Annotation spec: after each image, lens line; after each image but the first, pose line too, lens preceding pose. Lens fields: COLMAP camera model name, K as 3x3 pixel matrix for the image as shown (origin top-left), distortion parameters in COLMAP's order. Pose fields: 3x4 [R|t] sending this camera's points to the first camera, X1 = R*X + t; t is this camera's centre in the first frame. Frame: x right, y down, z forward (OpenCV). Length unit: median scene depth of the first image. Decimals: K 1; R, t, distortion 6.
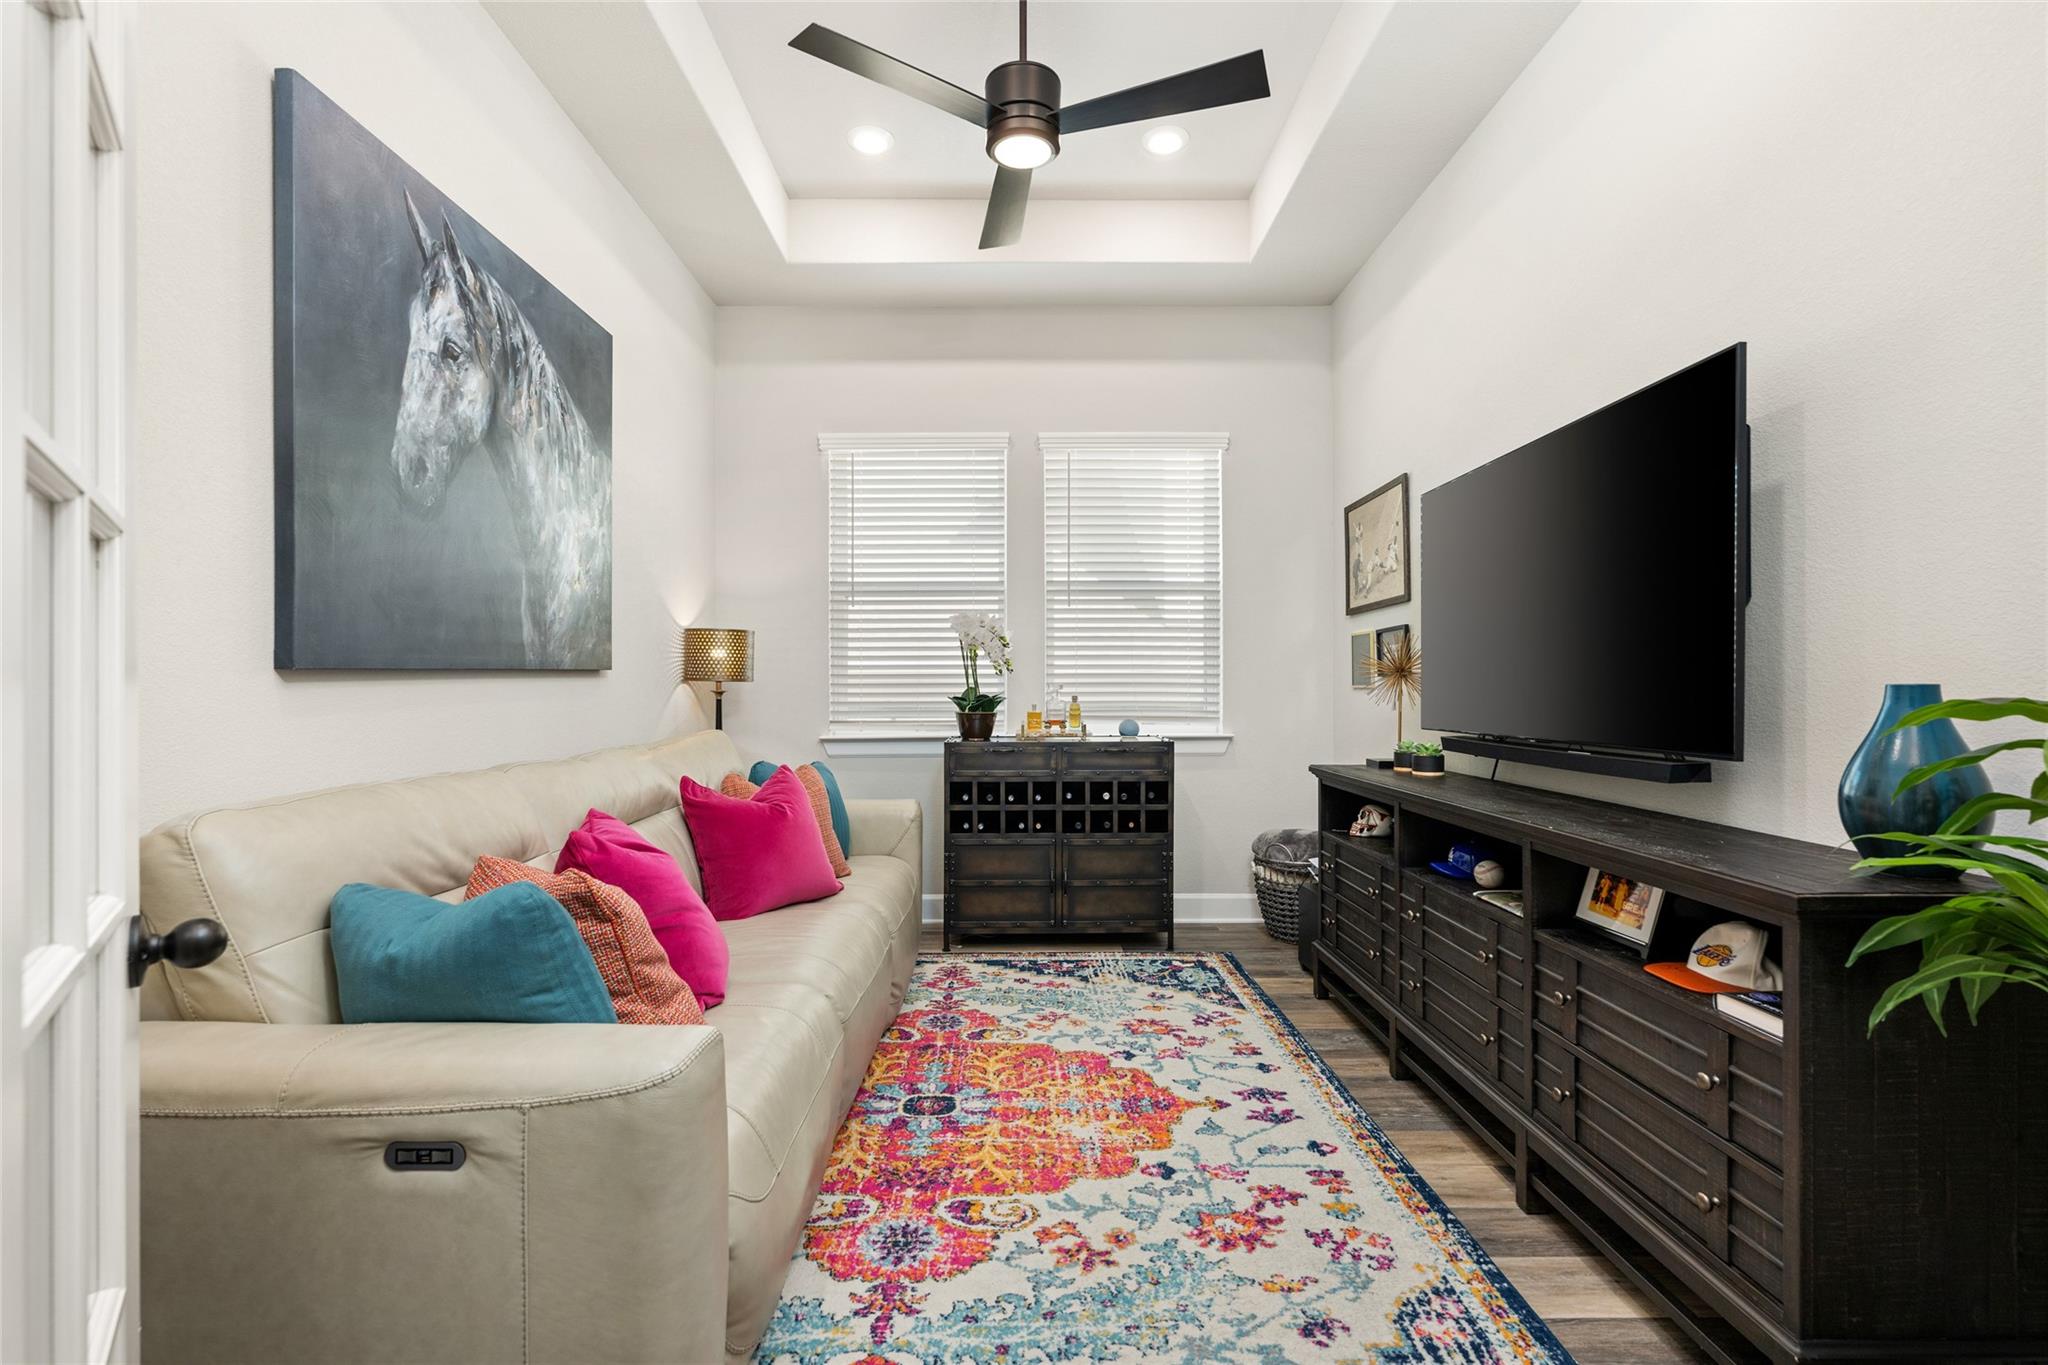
lens RADIAL K [[942.6, 0, 1024.0], [0, 942.6, 682.5], [0, 0, 1]] dist [0.001319, 0.000182]
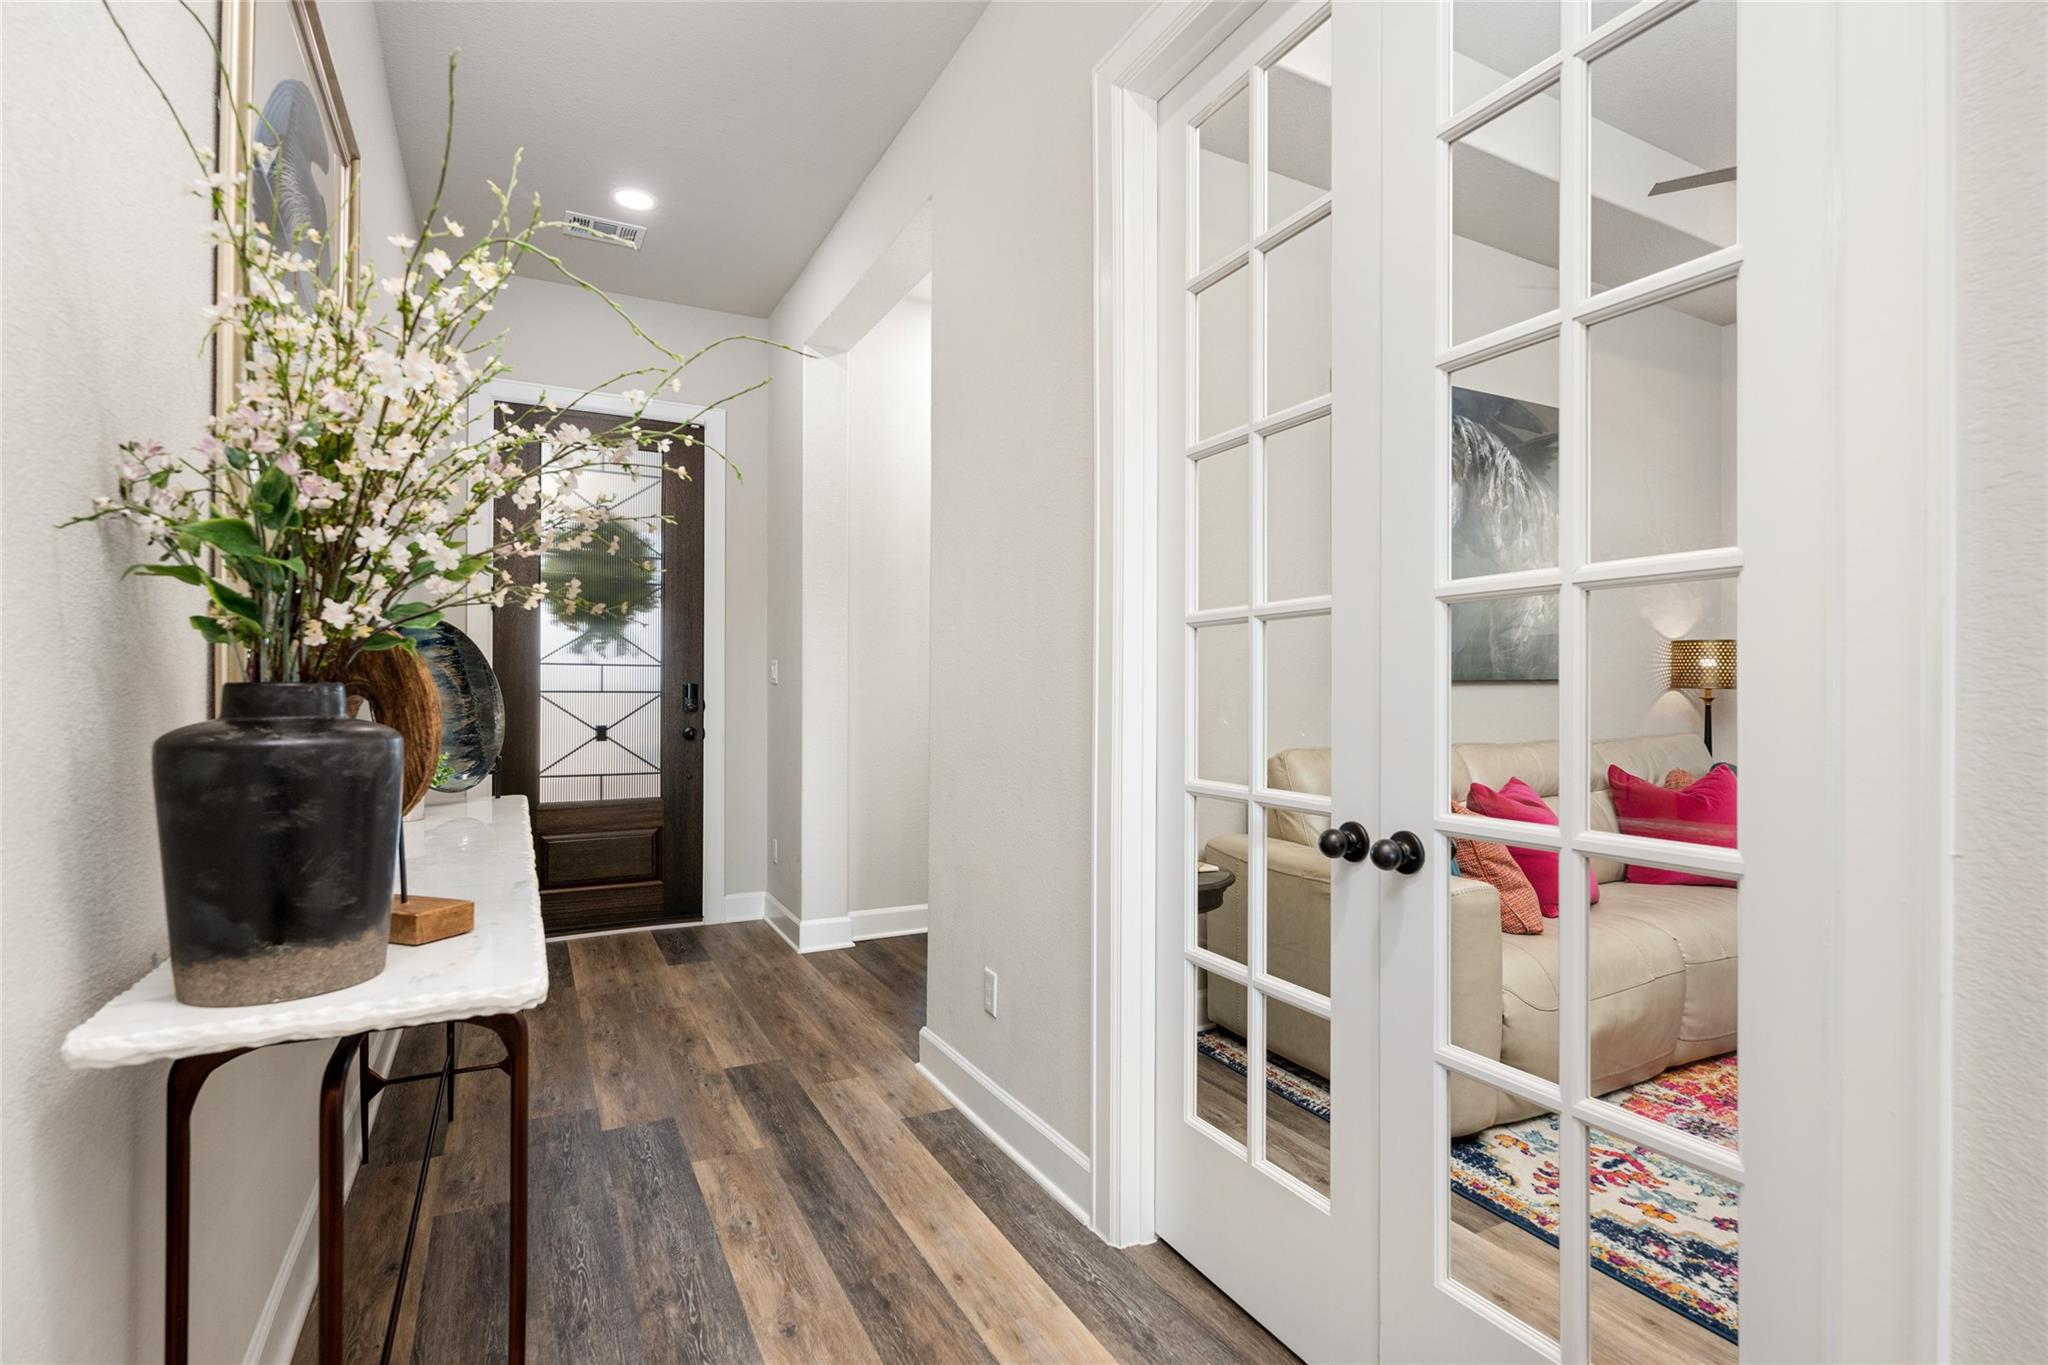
lens RADIAL K [[925.0, 0, 1024.0], [0, 925.0, 682.5], [0, 0, 1]] dist [-0.054351, 0.000032]
pose [[0.463402, -0.005711, -0.886130, 0.346242], [-0.001307, 0.999974, -0.007128, 0.000405], [0.886147, 0.004461, 0.463382, -0.252541]]
